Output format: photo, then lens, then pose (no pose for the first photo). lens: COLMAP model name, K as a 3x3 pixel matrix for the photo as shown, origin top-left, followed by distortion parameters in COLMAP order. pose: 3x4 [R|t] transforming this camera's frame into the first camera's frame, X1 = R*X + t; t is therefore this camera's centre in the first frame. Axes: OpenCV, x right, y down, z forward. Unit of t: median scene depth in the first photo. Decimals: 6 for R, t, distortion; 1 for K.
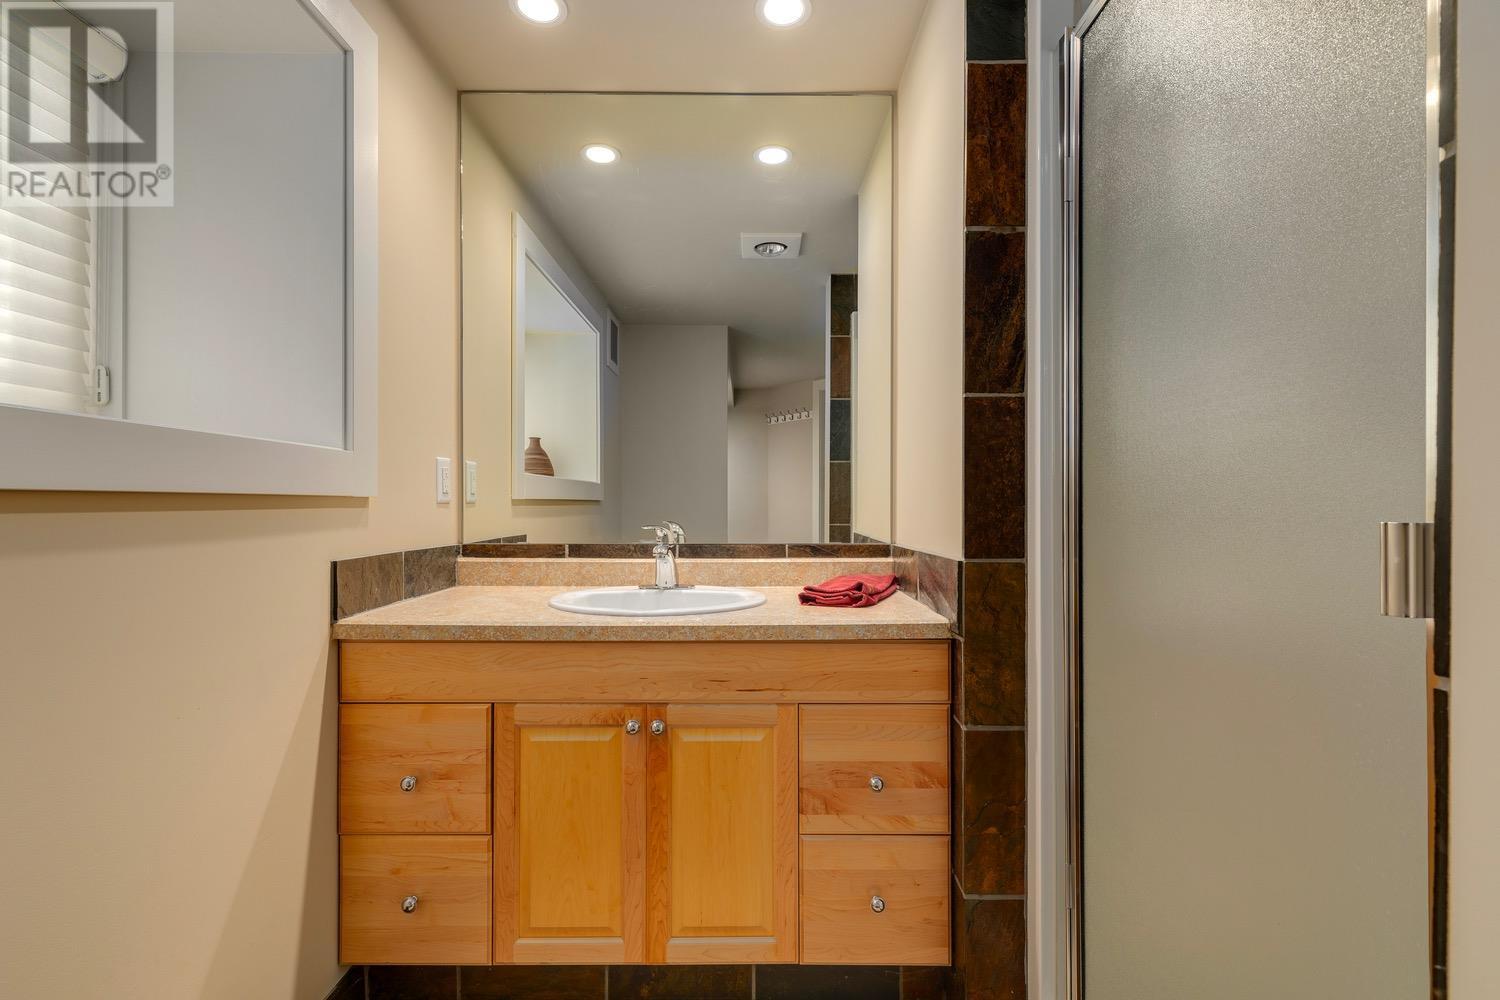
lens RADIAL K [[749.2, 0, 750.0], [0, 749.2, 500.0], [0, 0, 1]] dist [0.009801, -0.000726]
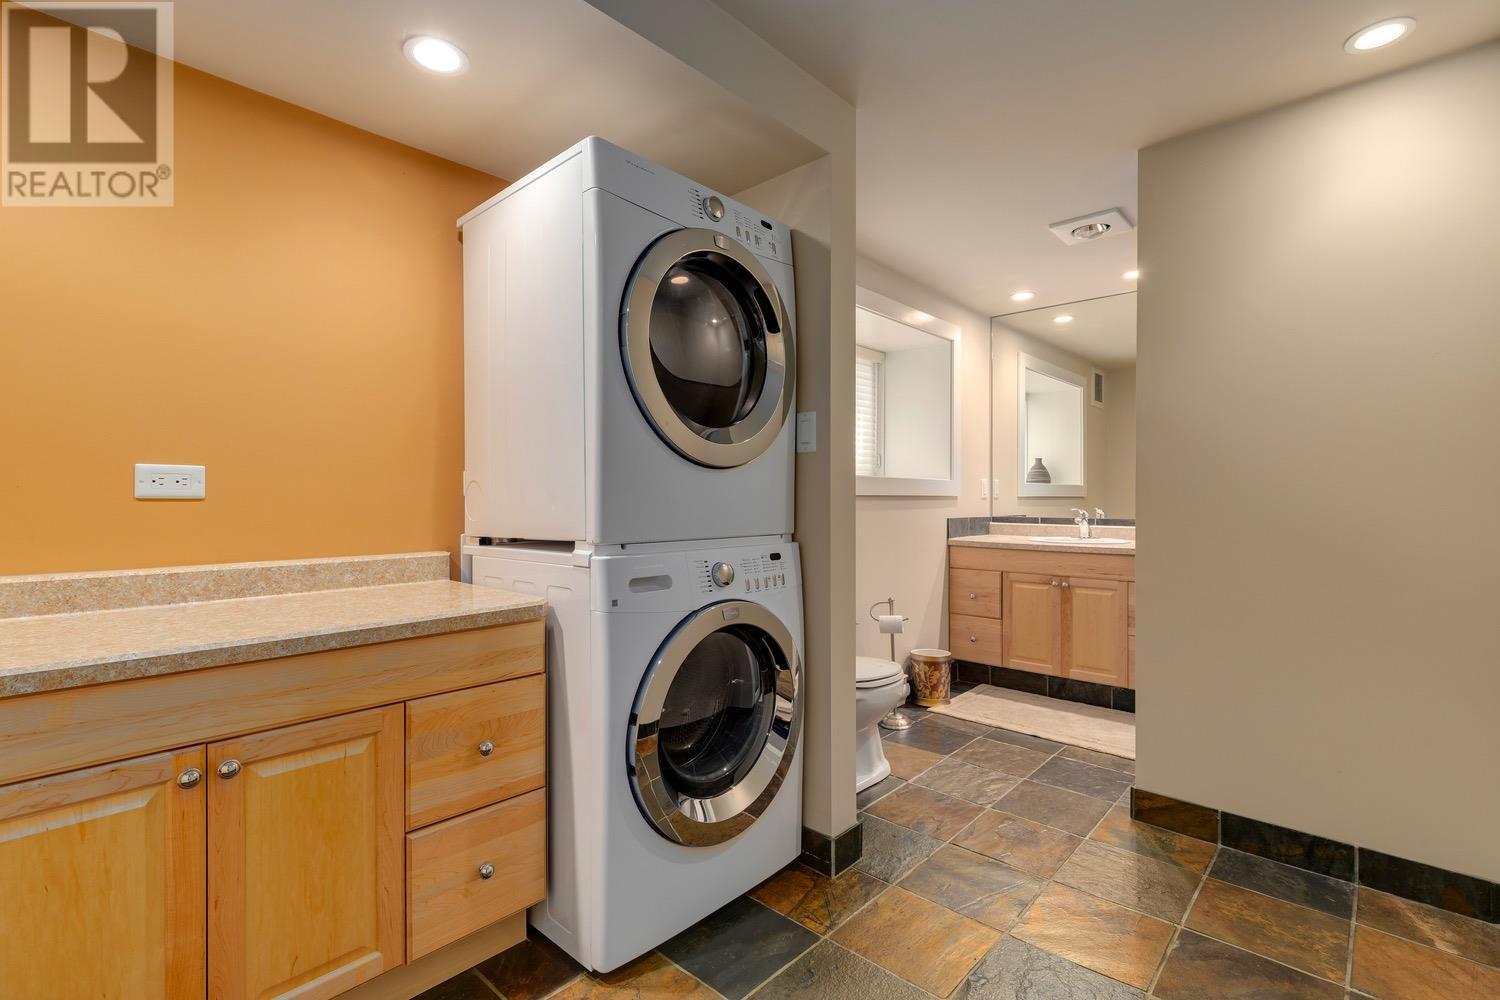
lens RADIAL K [[662.2, 0, 750.0], [0, 662.2, 500.0], [0, 0, 1]] dist [-0.000208, -0.000060]
pose [[0.748190, 0.002876, -0.663478, 0.567429], [0.002005, 0.999976, 0.006595, -0.008814], [0.663481, -0.006264, 0.748167, -1.406378]]
